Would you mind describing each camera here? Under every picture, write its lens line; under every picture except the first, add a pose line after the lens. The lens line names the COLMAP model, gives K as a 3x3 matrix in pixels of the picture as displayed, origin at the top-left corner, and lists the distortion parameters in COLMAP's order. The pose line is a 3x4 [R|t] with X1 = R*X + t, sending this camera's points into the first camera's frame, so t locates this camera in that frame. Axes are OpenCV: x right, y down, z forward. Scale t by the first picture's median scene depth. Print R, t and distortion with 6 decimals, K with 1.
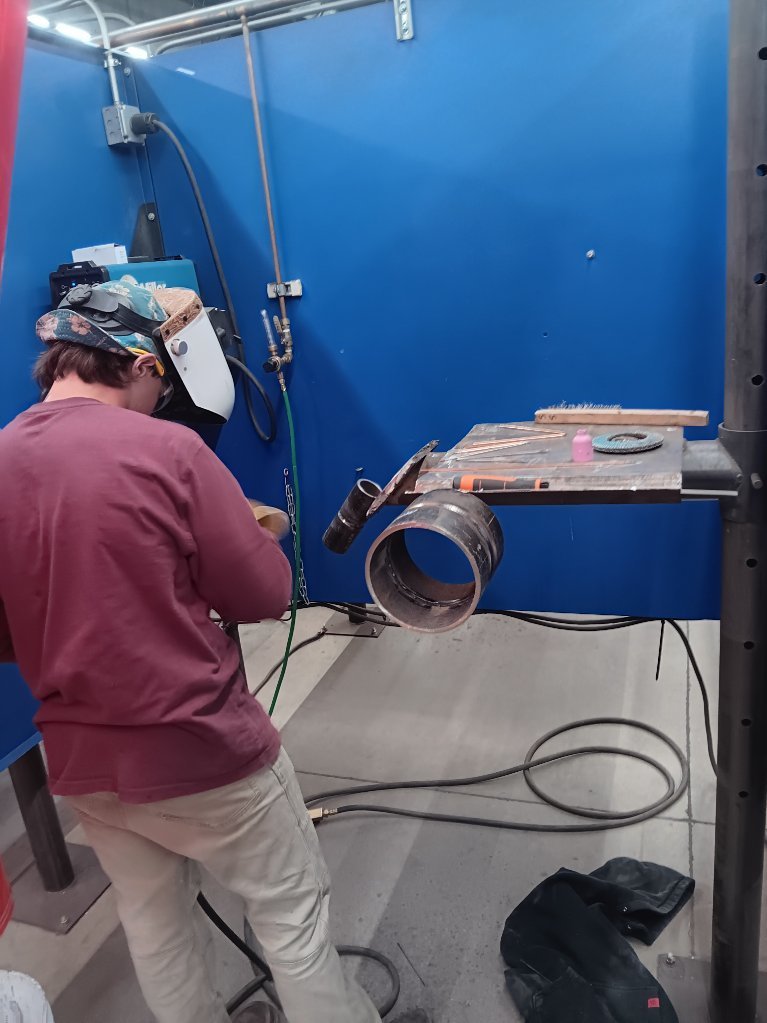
lens RADIAL K [[812.7, 0, 385.6], [0, 812.7, 504.9], [0, 0, 1]] dist [0.016005, -0.044814]
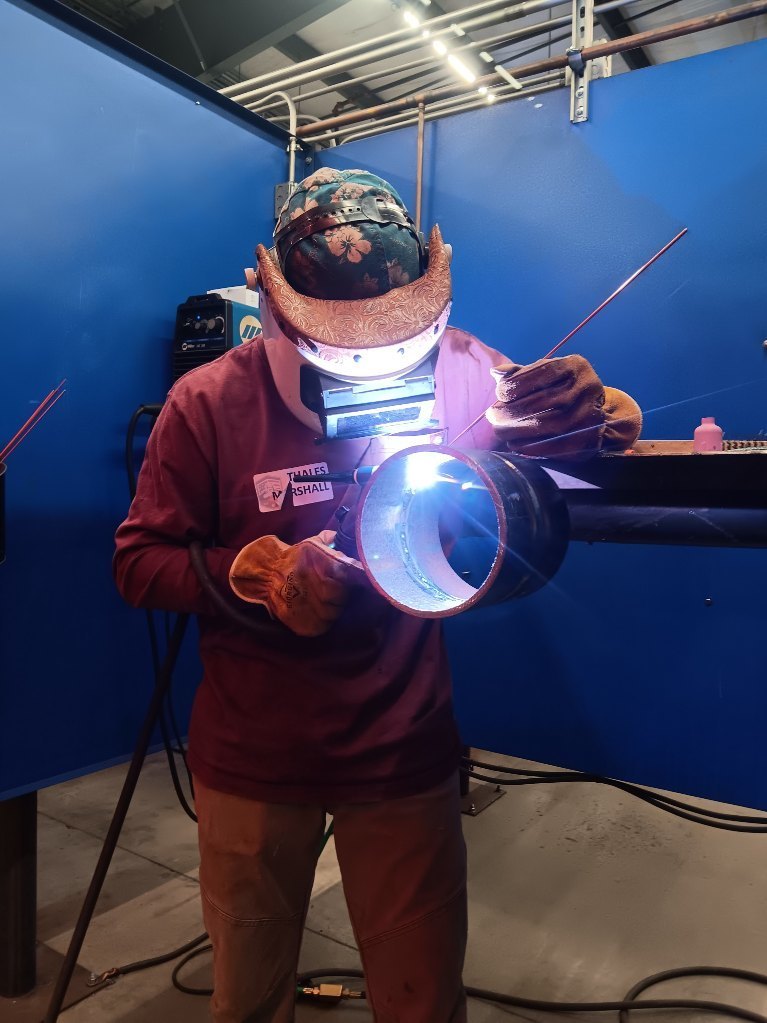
lens RADIAL K [[812.7, 0, 384.2], [0, 812.7, 505.7], [0, 0, 1]] dist [0.016005, -0.044814]
pose [[0.962540, 0.135692, -0.234744, 0.082649], [-0.192690, 0.951421, -0.240142, 0.122678], [0.190756, 0.276379, 0.941927, 0.162981]]
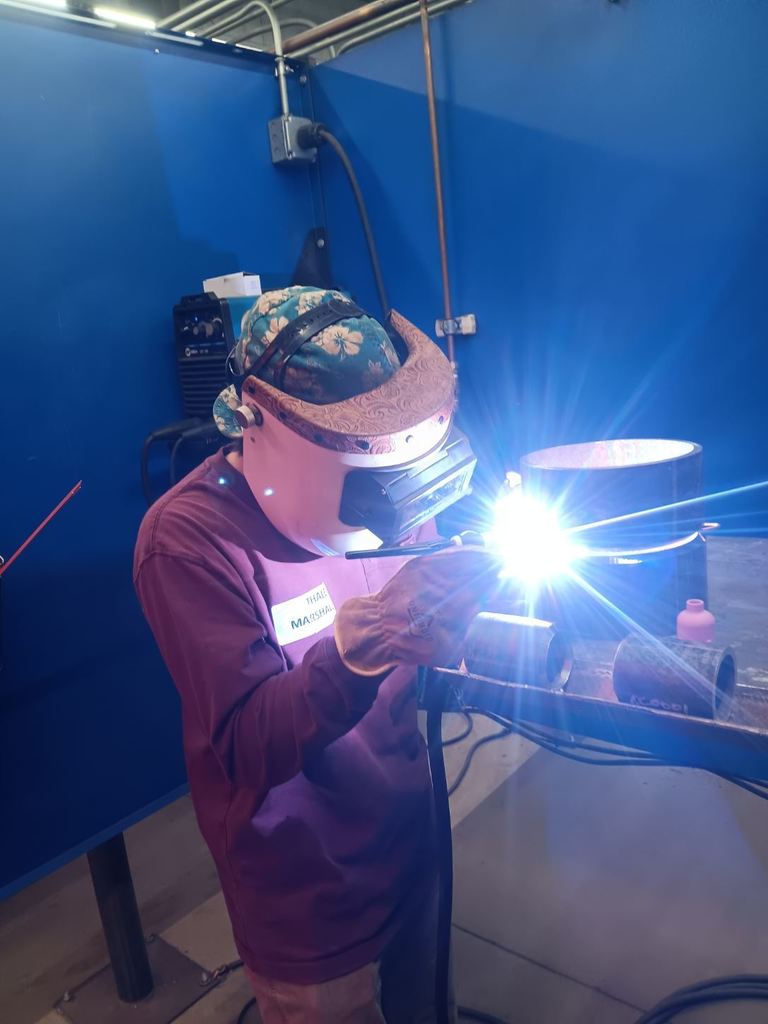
lens RADIAL K [[813.5, 0, 386.6], [0, 813.5, 504.9], [0, 0, 1]] dist [0.016005, -0.044814]
pose [[0.938543, 0.081390, -0.335428, 0.103681], [-0.095365, 0.995119, -0.025377, -0.063139], [0.331725, 0.055806, 0.941724, 0.231044]]
